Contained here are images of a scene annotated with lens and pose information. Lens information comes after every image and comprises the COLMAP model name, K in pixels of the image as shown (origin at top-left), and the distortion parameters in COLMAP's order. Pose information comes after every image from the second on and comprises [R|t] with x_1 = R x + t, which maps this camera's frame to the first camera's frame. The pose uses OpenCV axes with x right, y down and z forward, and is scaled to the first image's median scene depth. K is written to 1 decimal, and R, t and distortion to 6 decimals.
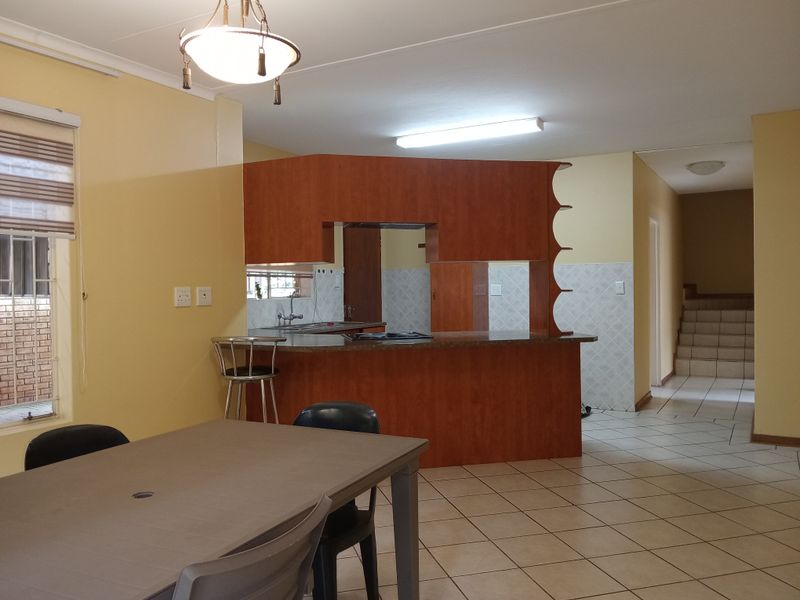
lens RADIAL K [[650.4, 0, 403.6], [0, 650.4, 301.0], [0, 0, 1]] dist [0.000842, -0.033234]
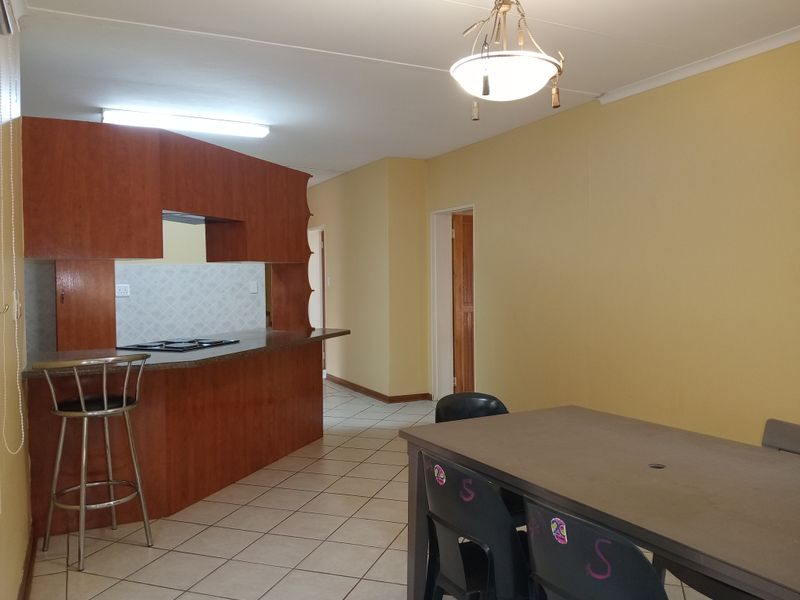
lens RADIAL K [[650.4, 0, 405.0], [0, 650.4, 299.5], [0, 0, 1]] dist [0.000842, -0.033234]
pose [[0.552663, -0.022428, 0.833103, -0.433102], [0.021822, 0.999685, 0.012437, -0.008282], [-0.833119, 0.011306, 0.552978, 0.193230]]
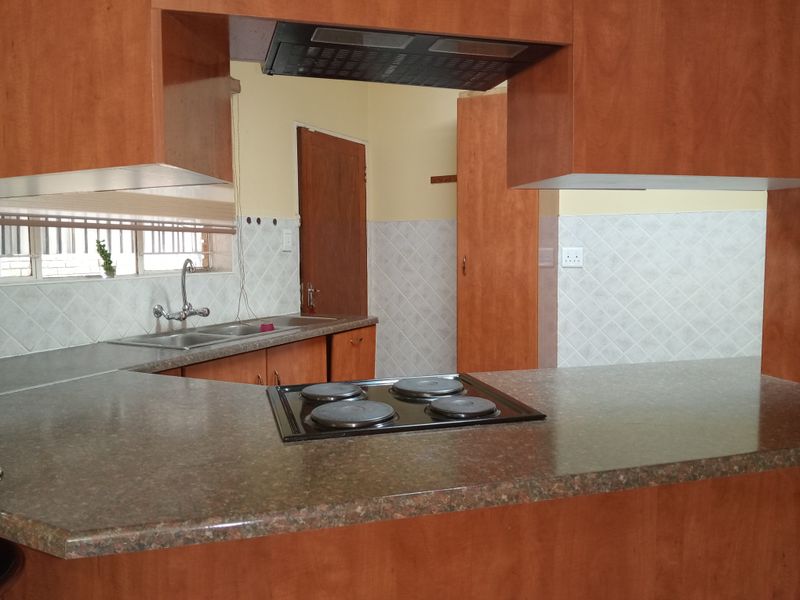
lens RADIAL K [[650.4, 0, 400.6], [0, 650.4, 295.6], [0, 0, 1]] dist [0.000842, -0.033234]
pose [[0.999601, 0.003346, 0.028040, -0.023816], [-0.004808, 0.998624, 0.052222, -0.014141], [-0.027826, -0.052336, 0.998242, 0.488433]]
